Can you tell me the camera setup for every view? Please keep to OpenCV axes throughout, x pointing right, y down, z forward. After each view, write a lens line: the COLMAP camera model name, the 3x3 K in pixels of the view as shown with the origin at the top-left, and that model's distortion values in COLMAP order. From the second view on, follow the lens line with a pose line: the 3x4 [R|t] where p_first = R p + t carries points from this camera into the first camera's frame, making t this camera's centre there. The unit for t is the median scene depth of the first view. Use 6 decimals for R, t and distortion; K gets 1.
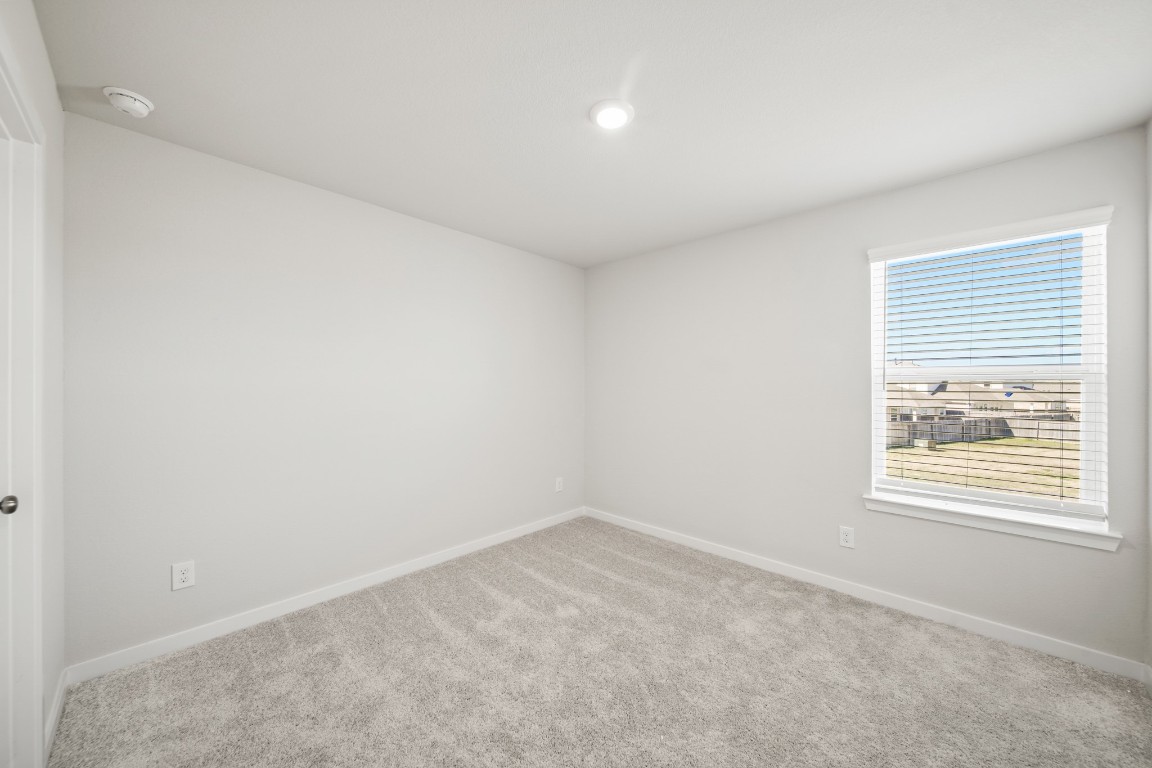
lens RADIAL K [[407.7, 0, 568.8], [0, 407.7, 378.0], [0, 0, 1]] dist [-0.002084, -0.000037]
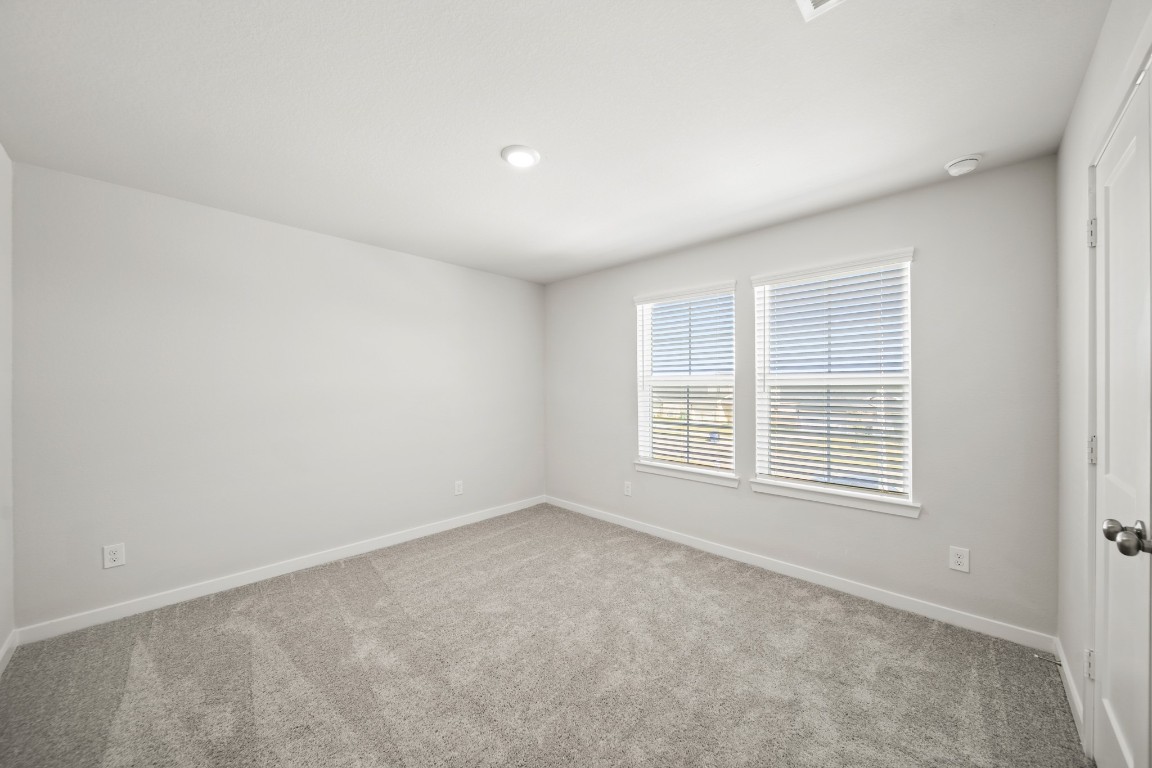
lens RADIAL K [[407.7, 0, 579.5], [0, 407.7, 391.9], [0, 0, 1]] dist [-0.002084, -0.000037]
pose [[0.999999, -0.000303, -0.001099, 0.149304], [0.000331, 0.999669, 0.025721, -0.001774], [0.001091, -0.025721, 0.999669, -0.142751]]
